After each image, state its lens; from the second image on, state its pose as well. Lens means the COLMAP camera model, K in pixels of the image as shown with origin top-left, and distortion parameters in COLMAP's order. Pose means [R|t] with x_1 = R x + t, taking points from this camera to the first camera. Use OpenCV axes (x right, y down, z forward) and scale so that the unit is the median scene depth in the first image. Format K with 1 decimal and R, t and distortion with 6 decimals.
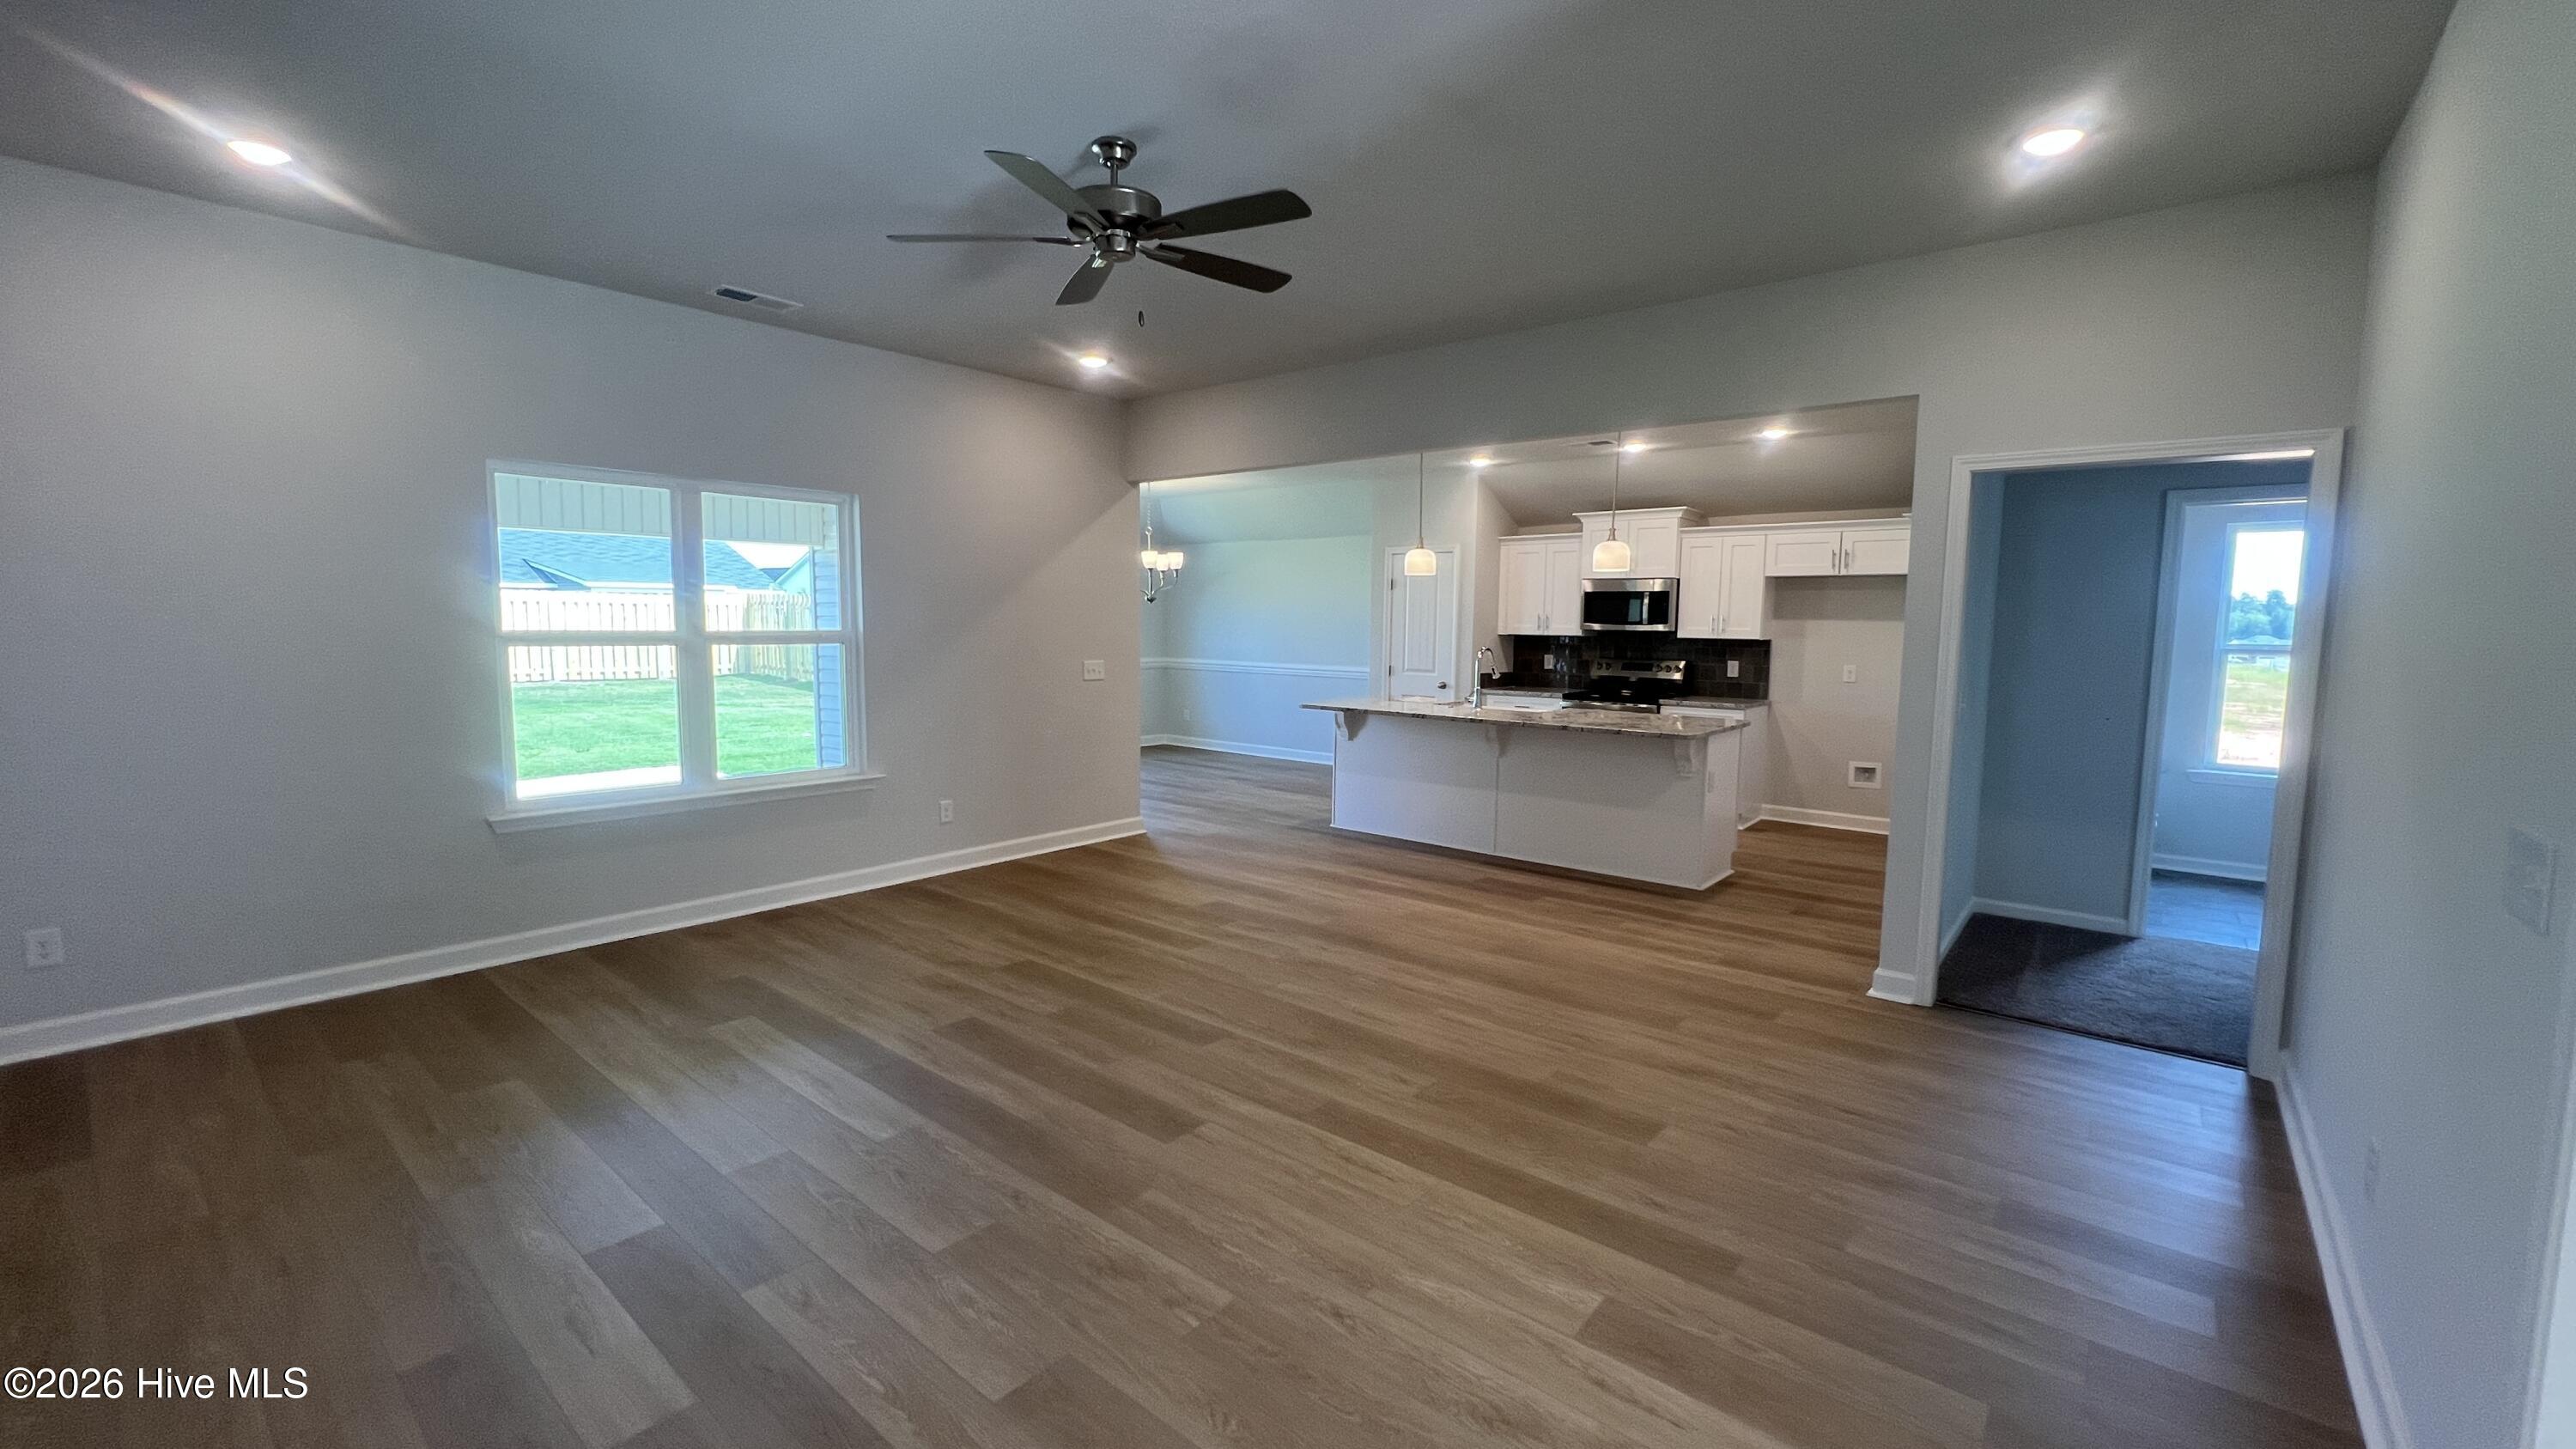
lens RADIAL K [[1035.6, 0, 1288.0], [0, 1035.6, 724.5], [0, 0, 1]] dist [-0.003469, 0.000525]
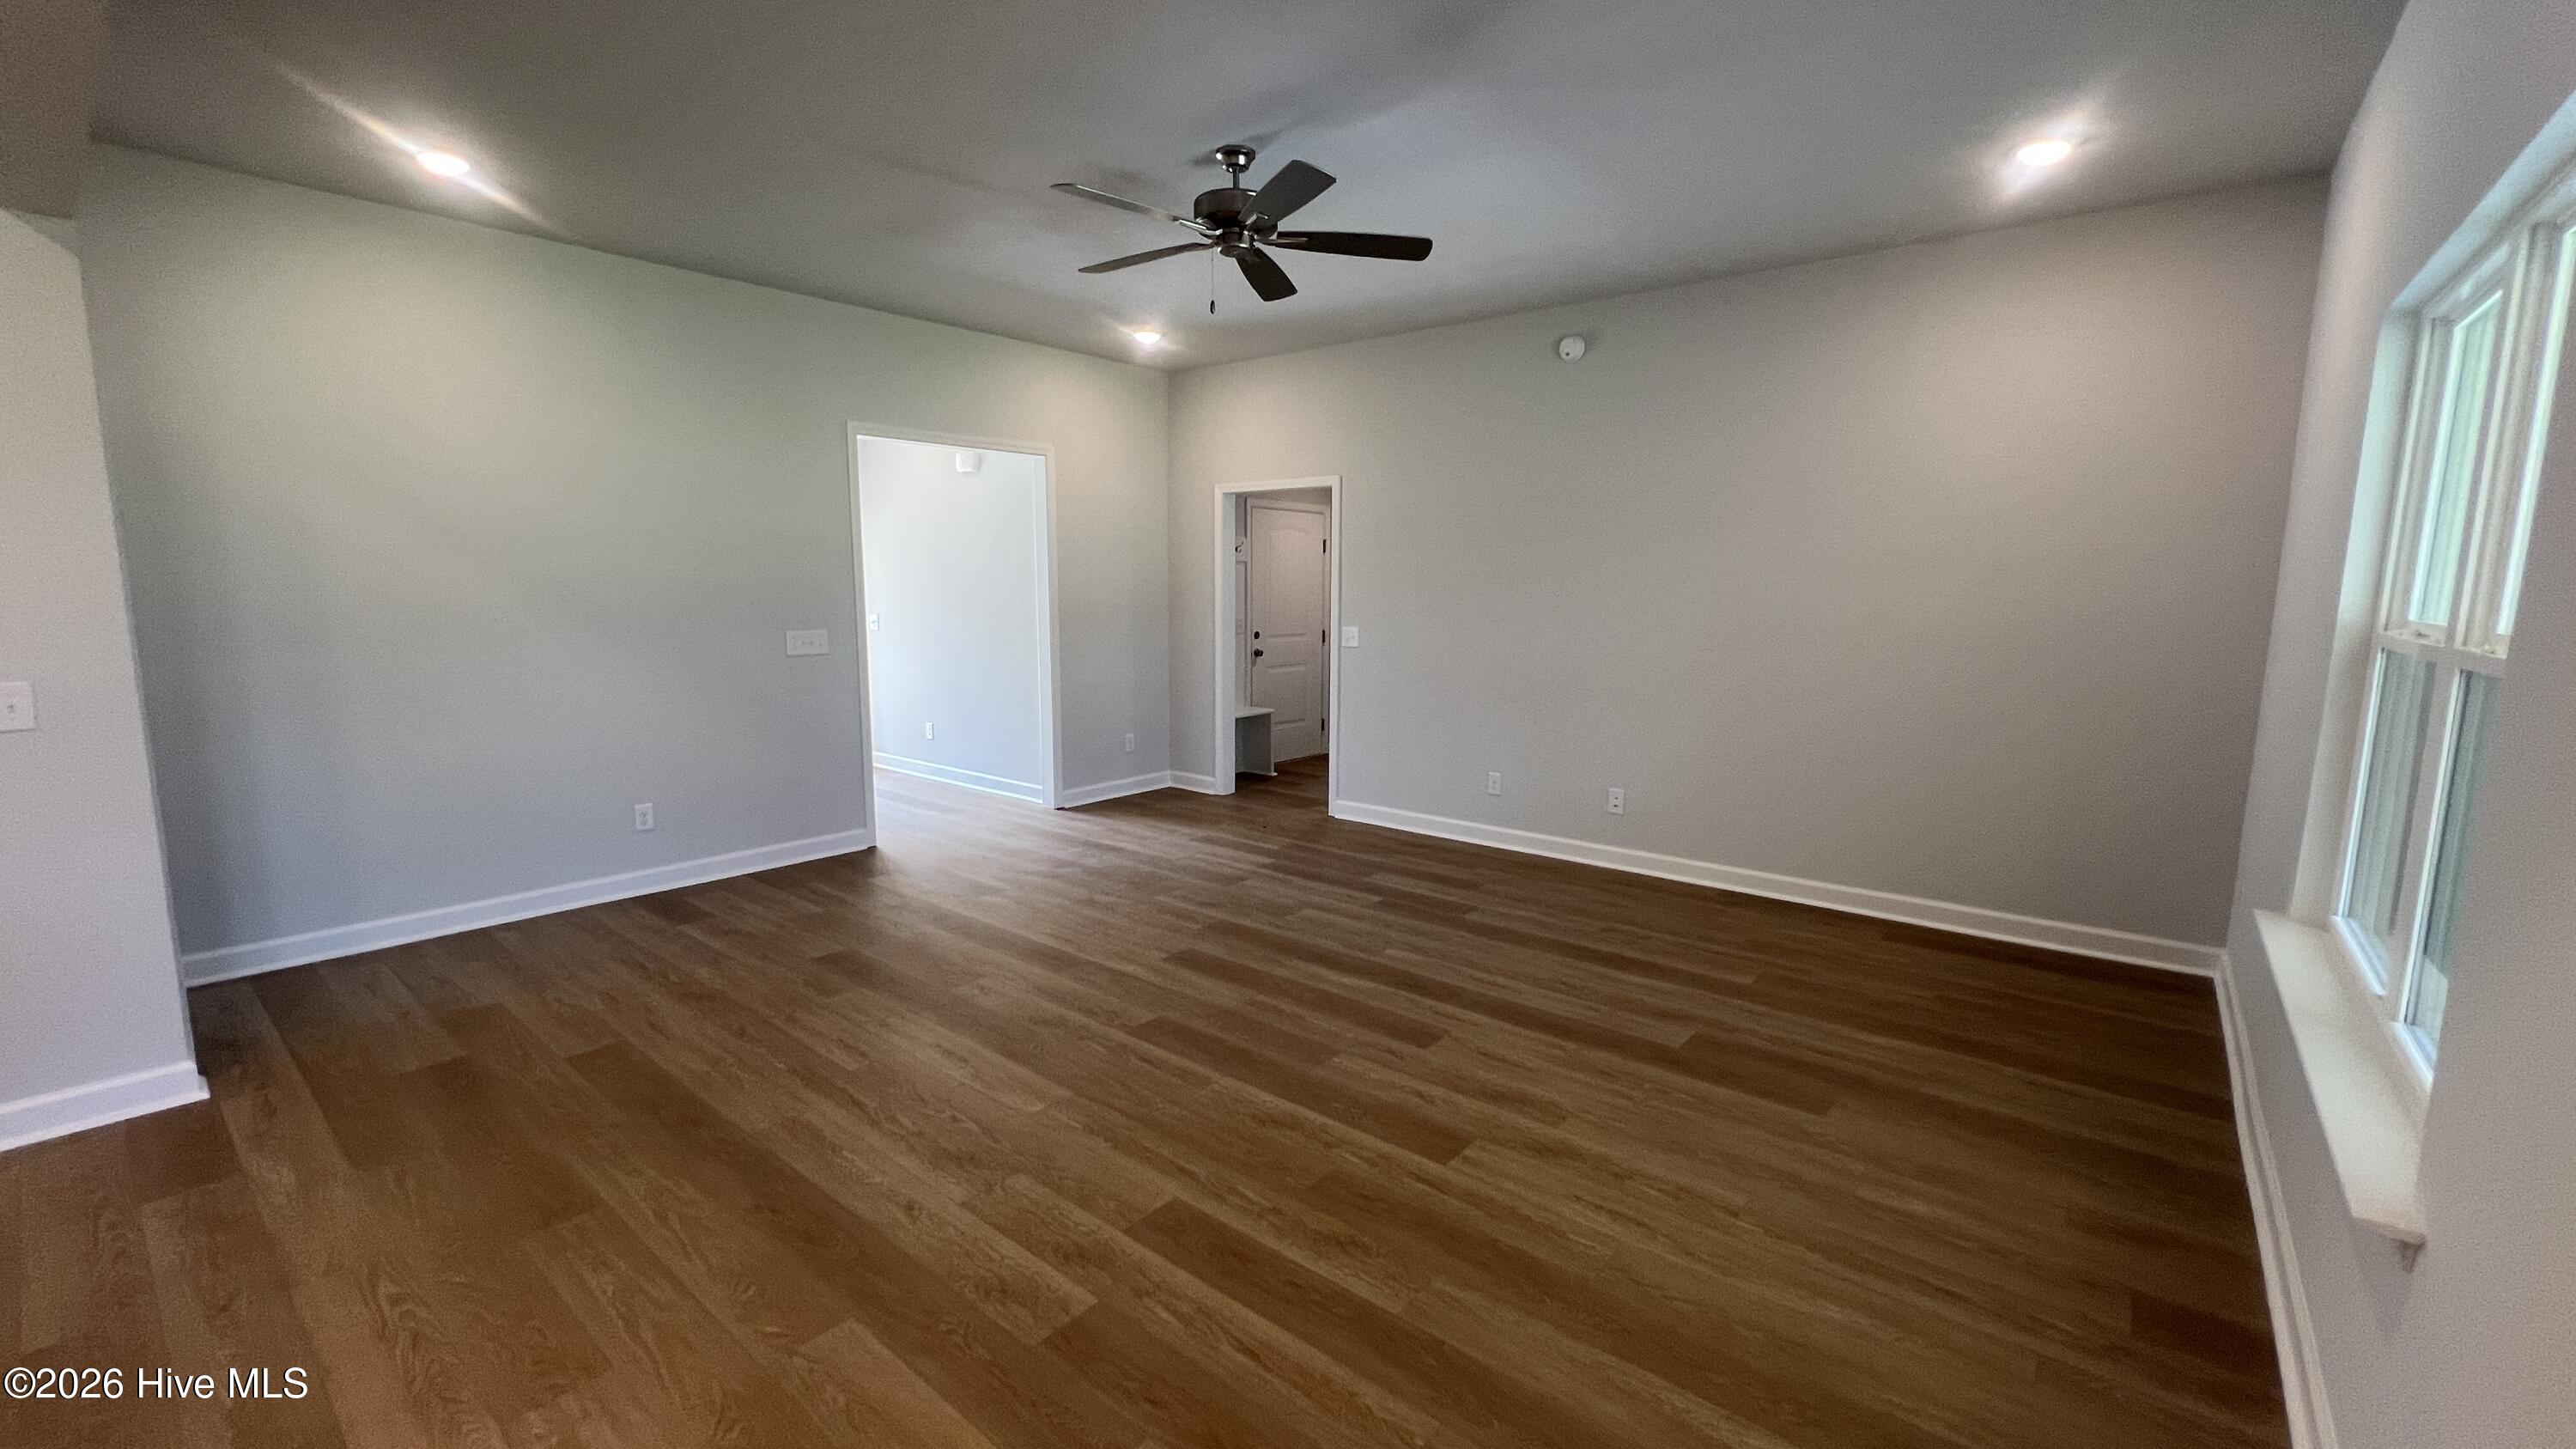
lens RADIAL K [[1035.6, 0, 1288.0], [0, 1035.6, 724.5], [0, 0, 1]] dist [-0.003469, 0.000525]
pose [[-0.999826, -0.015553, -0.010285, -0.143882], [-0.017531, 0.971987, 0.234381, -0.143747], [0.006351, 0.234521, -0.972090, 1.427858]]
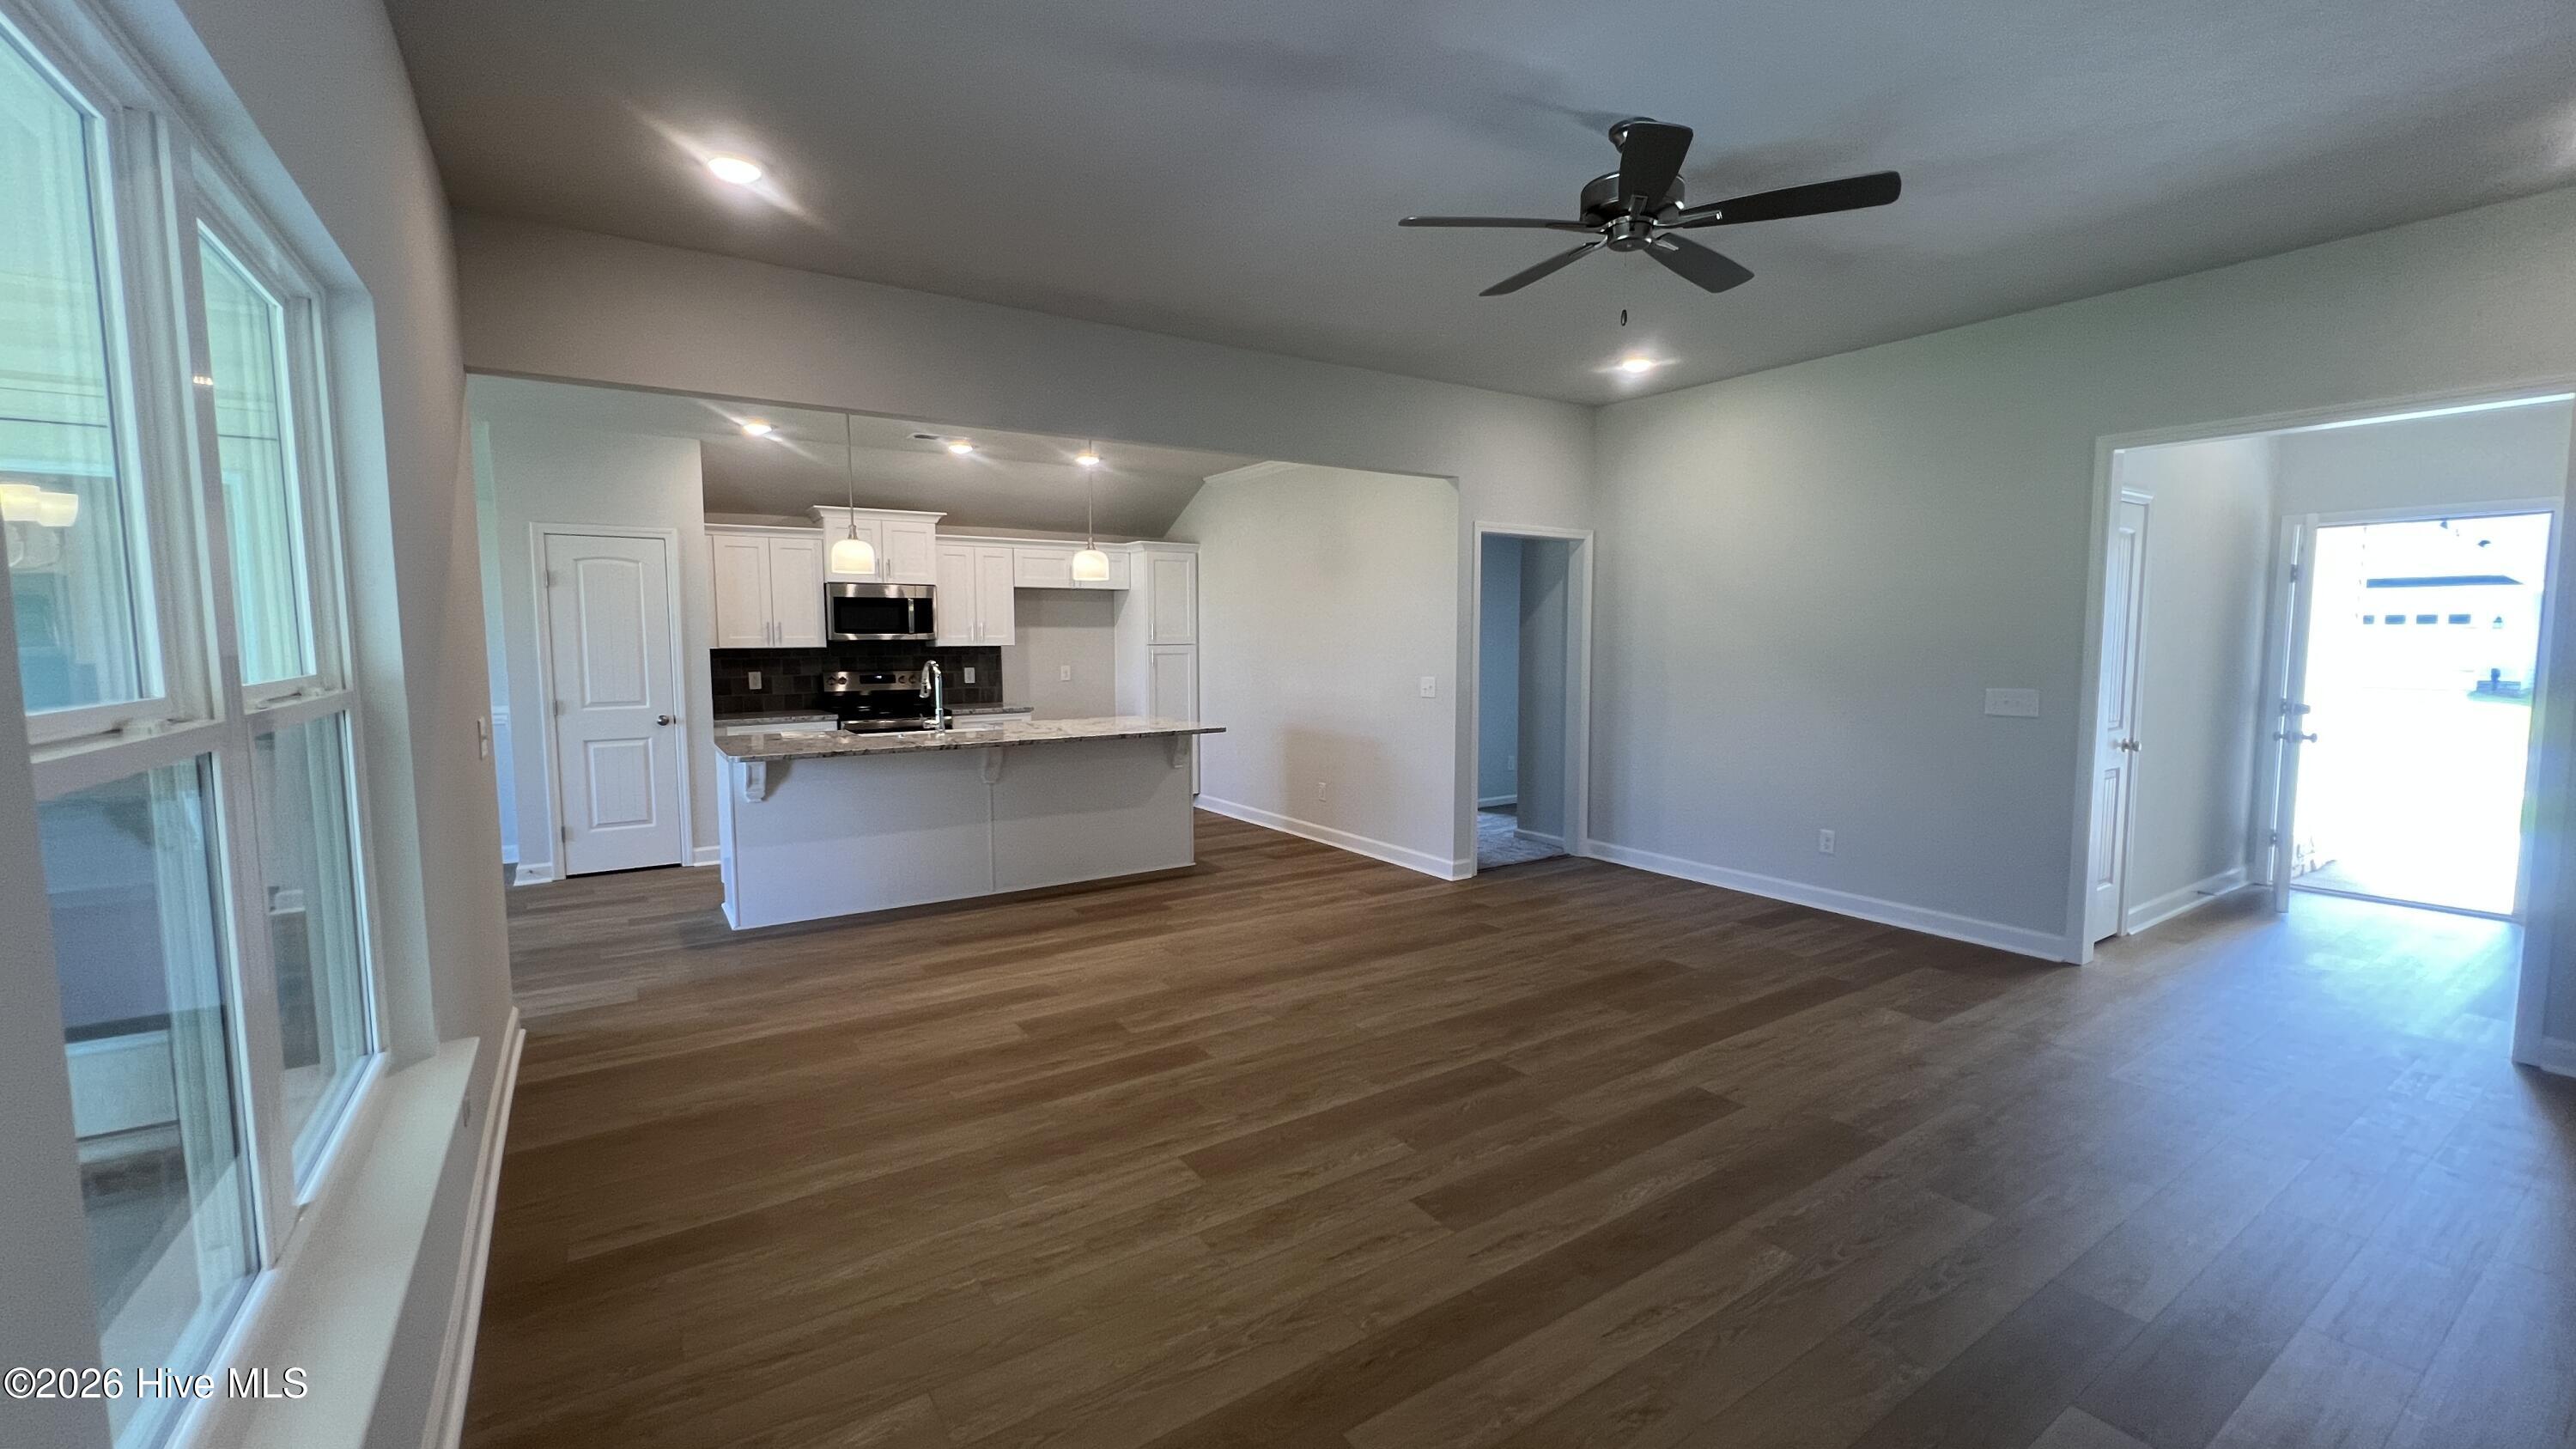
lens RADIAL K [[1027.8, 0, 1277.2], [0, 1027.8, 738.3], [0, 0, 1]] dist [0.000529, 0.000055]
pose [[0.285944, -0.109578, 0.951961, -0.773529], [0.102098, 0.991269, 0.083435, -0.076960], [-0.952792, 0.073336, 0.294635, 0.691208]]
